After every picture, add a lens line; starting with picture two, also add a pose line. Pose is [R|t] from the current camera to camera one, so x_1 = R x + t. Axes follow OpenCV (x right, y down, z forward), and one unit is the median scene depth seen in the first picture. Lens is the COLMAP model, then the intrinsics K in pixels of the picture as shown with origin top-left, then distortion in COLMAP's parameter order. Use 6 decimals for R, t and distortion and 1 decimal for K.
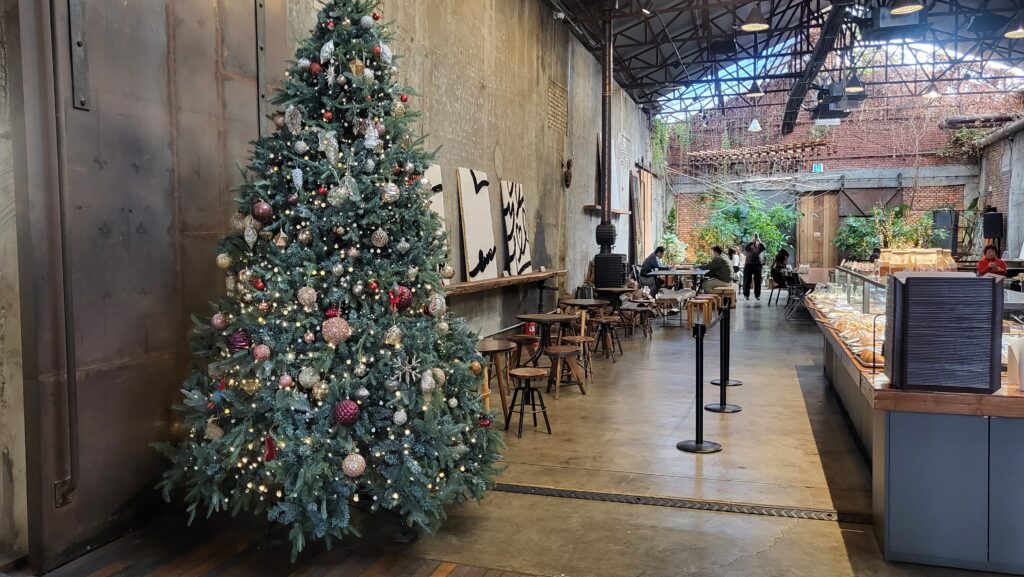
lens RADIAL K [[798.2, 0, 496.3], [0, 798.2, 283.7], [0, 0, 1]] dist [-0.029242, 0.070580]
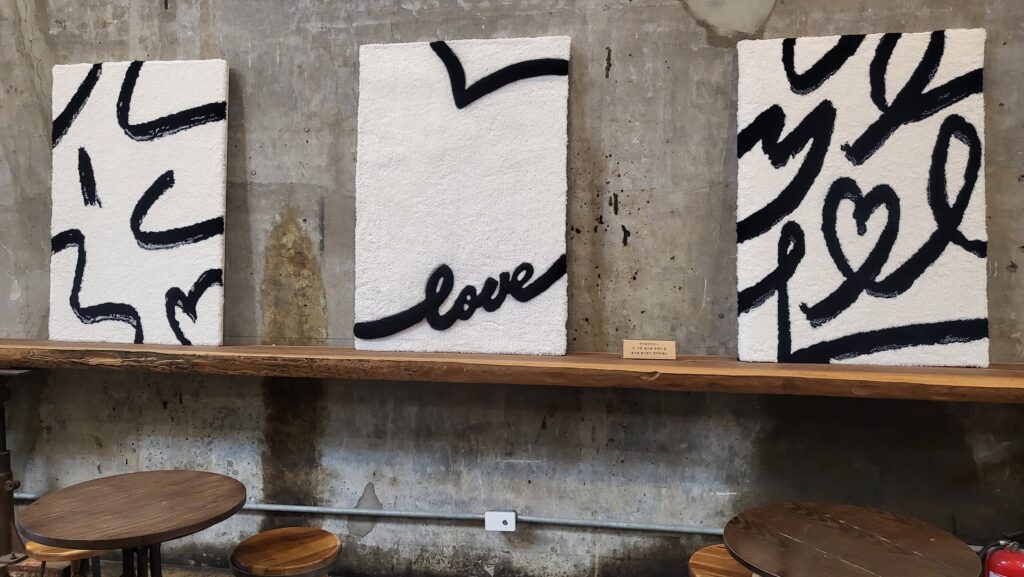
lens RADIAL K [[798.2, 0, 512.1], [0, 798.2, 286.2], [0, 0, 1]] dist [-0.029242, 0.070580]
pose [[0.109633, 0.083956, -0.990420, 0.328655], [-0.050351, 0.995616, 0.078823, -0.061928], [0.992696, 0.041227, 0.113380, 0.959590]]
